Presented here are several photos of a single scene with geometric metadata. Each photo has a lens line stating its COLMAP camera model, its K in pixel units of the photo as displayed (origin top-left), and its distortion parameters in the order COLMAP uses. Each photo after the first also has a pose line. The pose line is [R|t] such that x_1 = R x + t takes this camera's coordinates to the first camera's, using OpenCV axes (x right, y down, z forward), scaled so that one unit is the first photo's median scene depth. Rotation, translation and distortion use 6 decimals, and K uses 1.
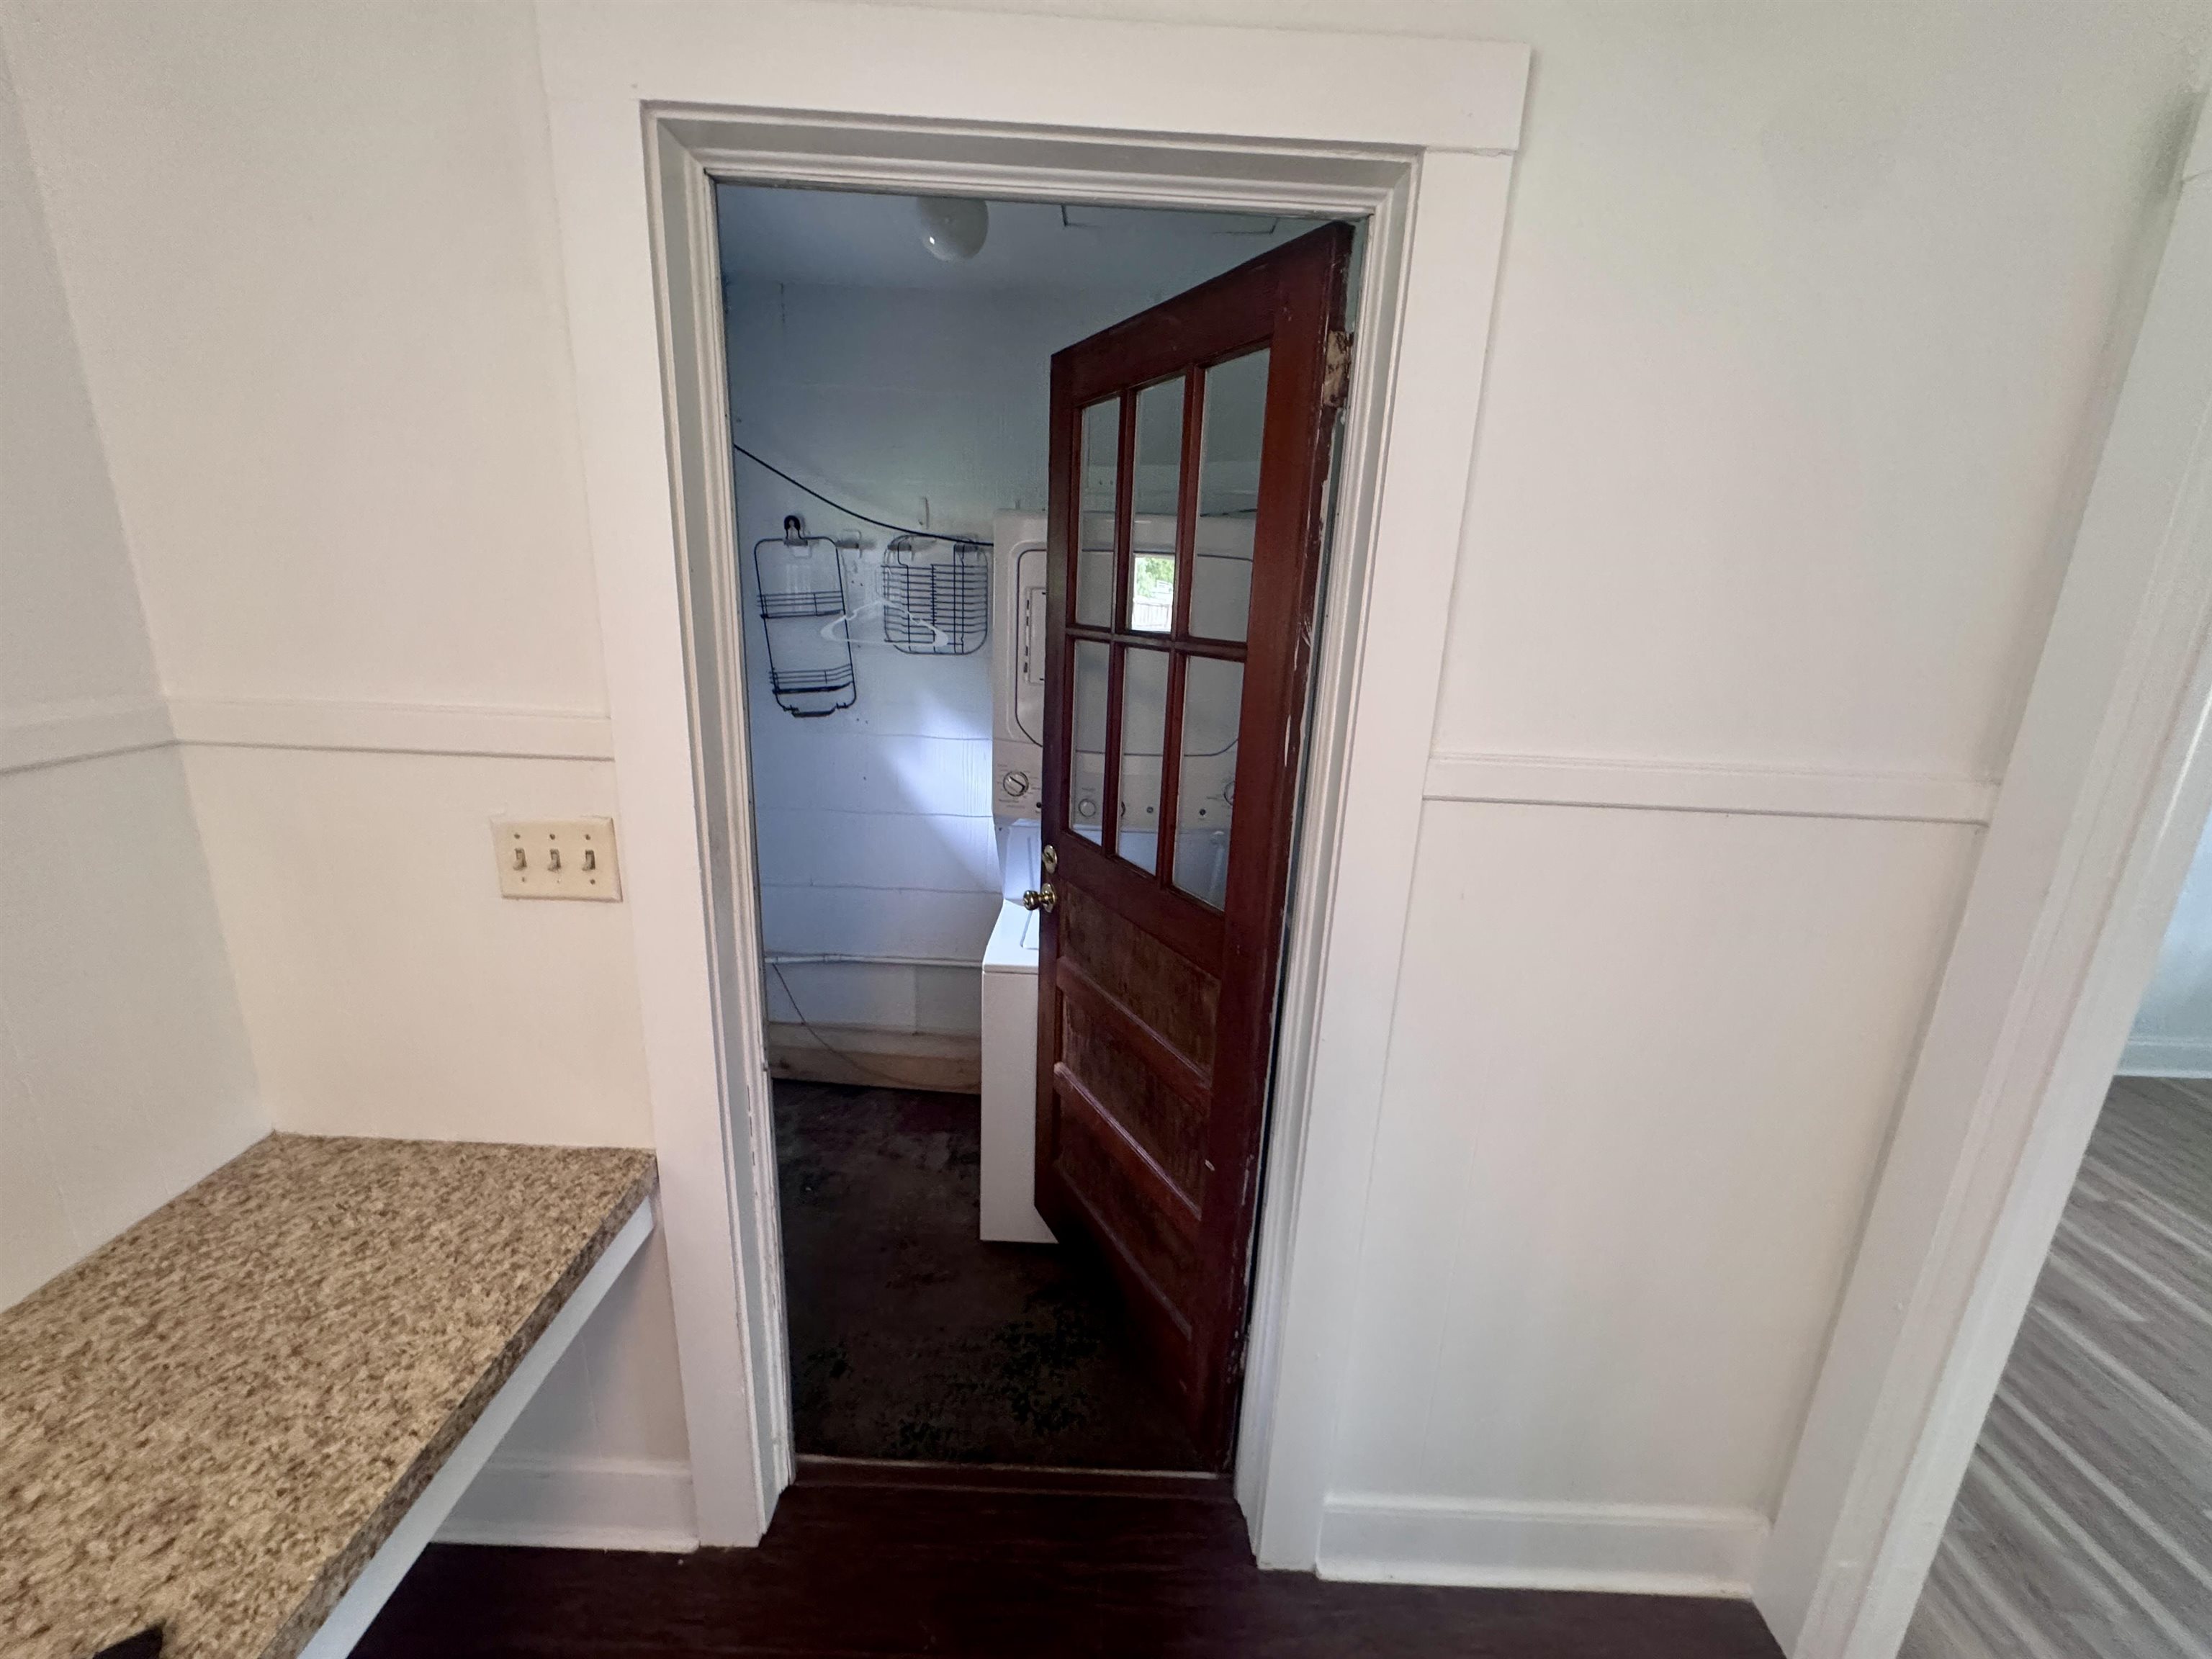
lens RADIAL K [[886.2, 0, 1104.0], [0, 886.2, 832.0], [0, 0, 1]] dist [-0.004536, 0.001055]
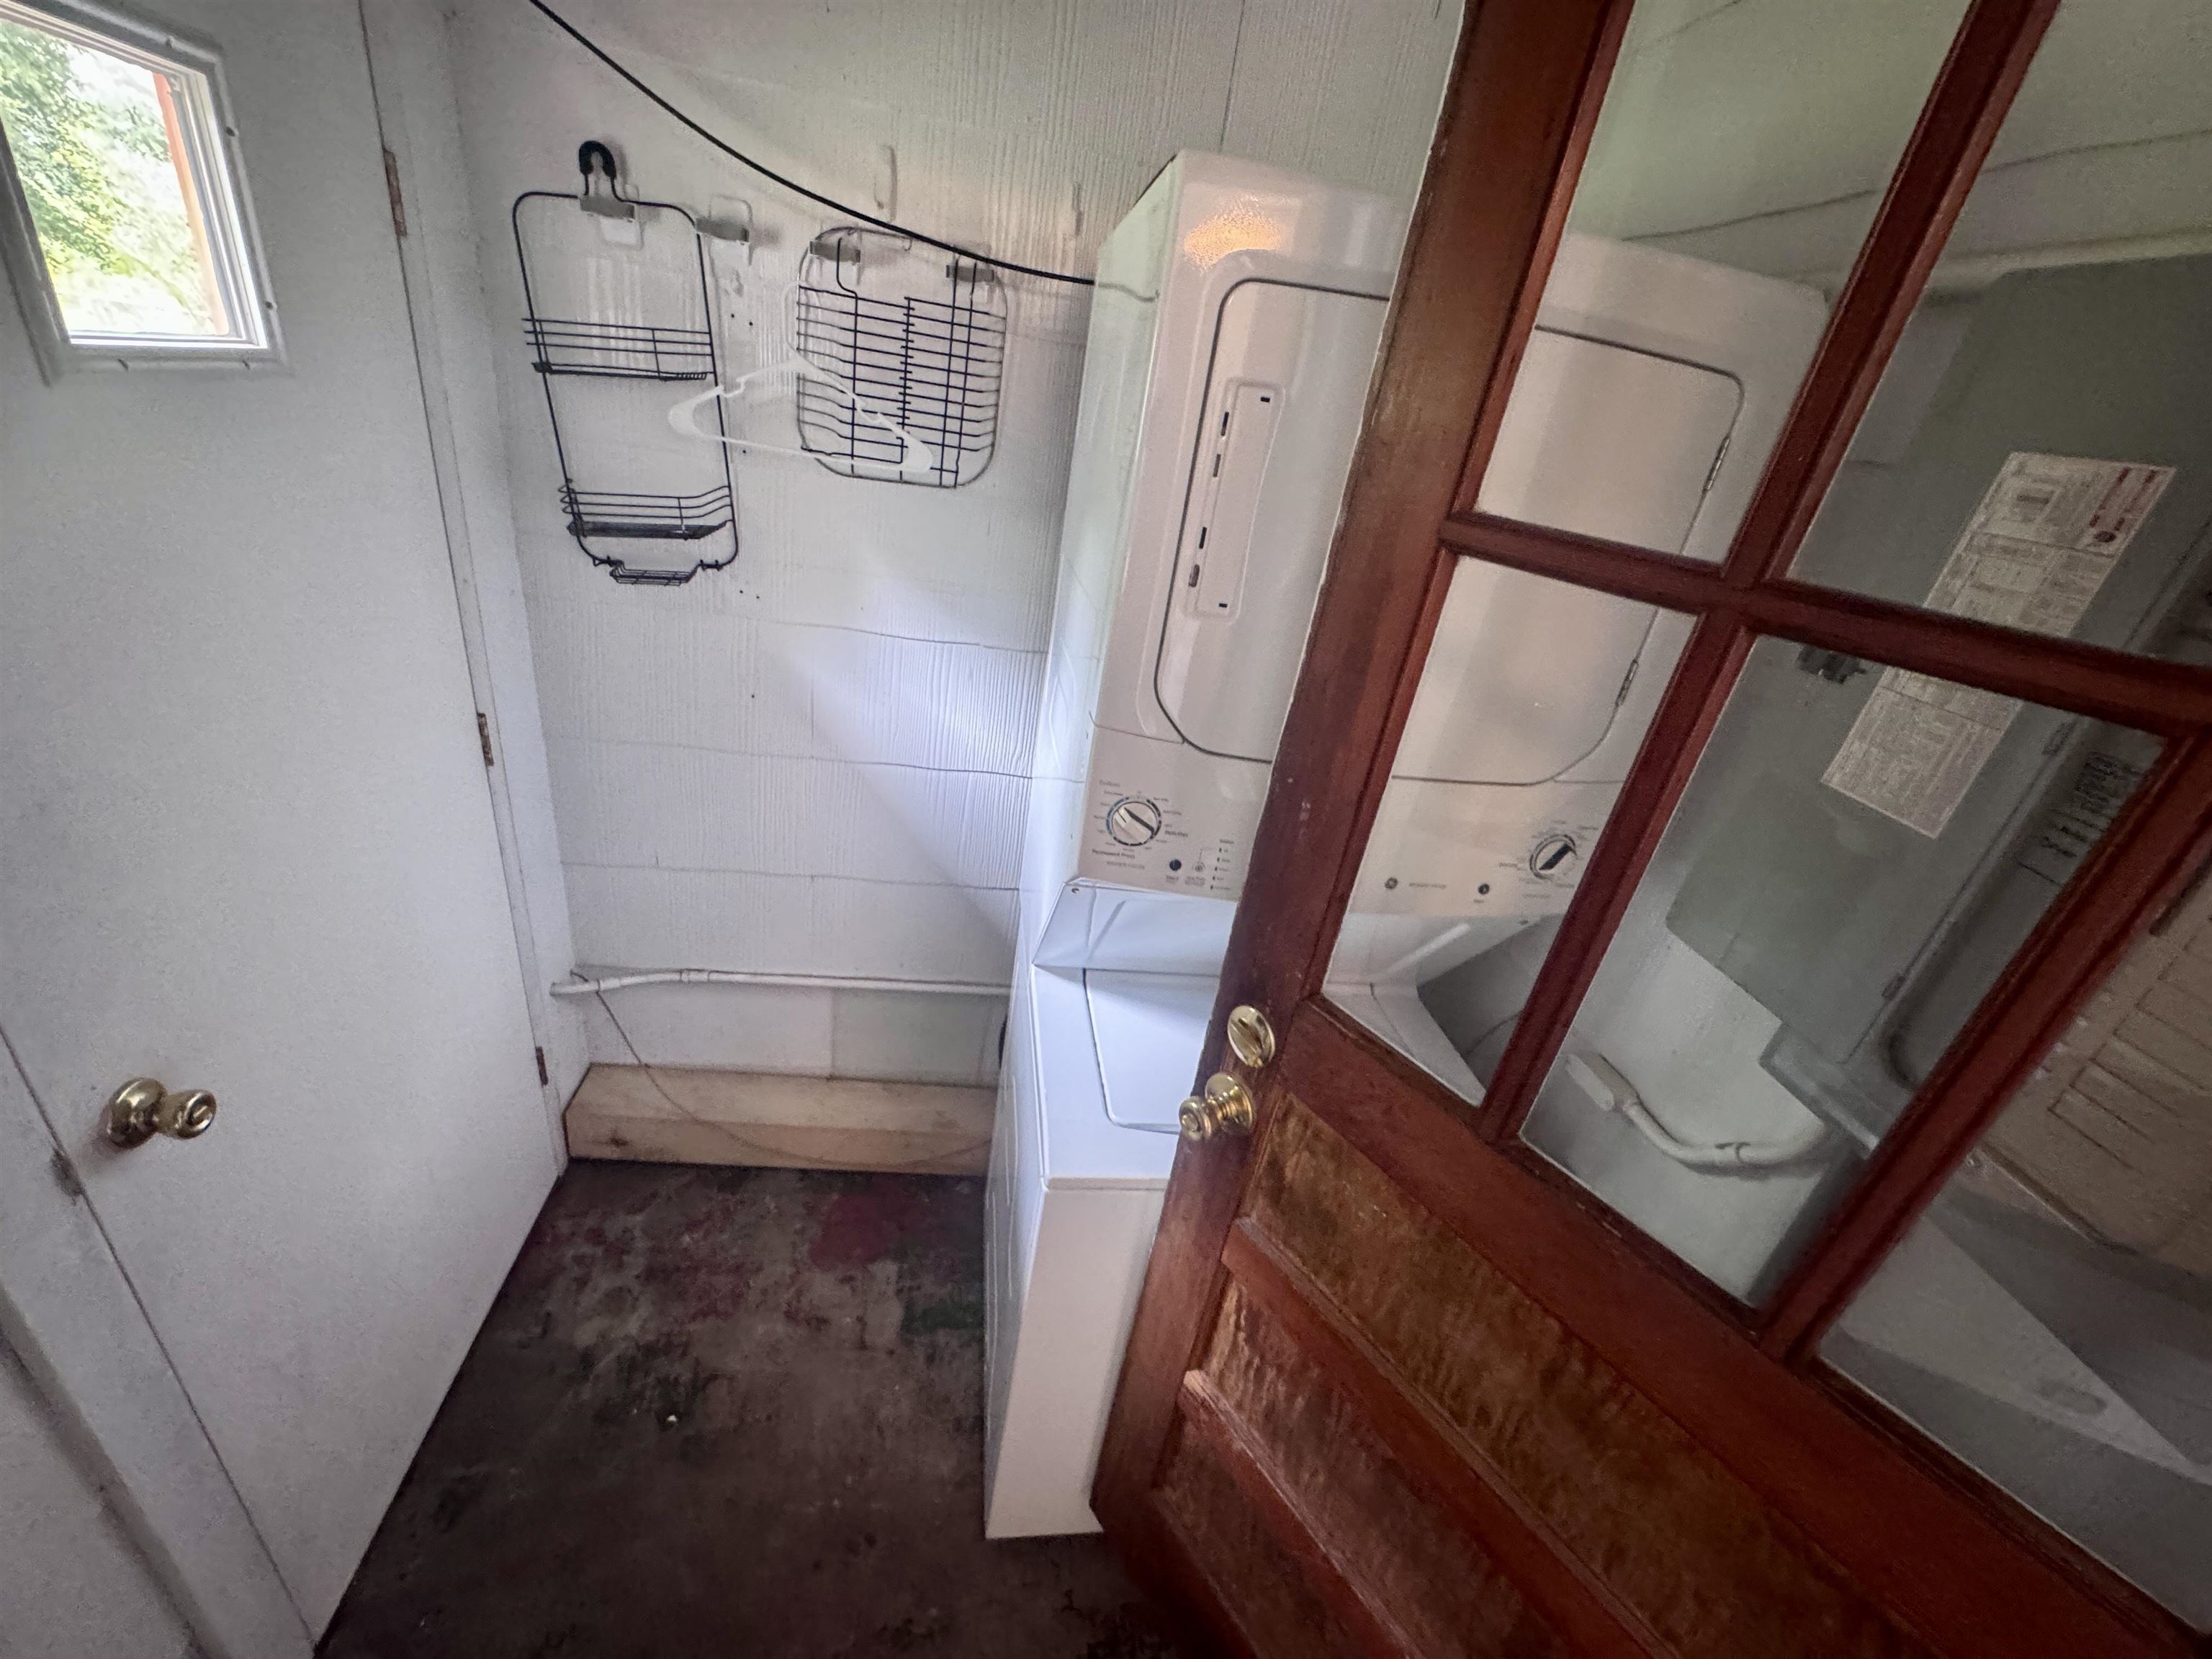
lens RADIAL K [[886.2, 0, 1105.5], [0, 886.2, 827.3], [0, 0, 1]] dist [-0.004536, 0.001055]
pose [[0.984169, 0.036337, 0.173467, -0.155171], [-0.069908, 0.978990, 0.191552, -0.111251], [-0.162862, -0.200647, 0.966032, 0.431393]]
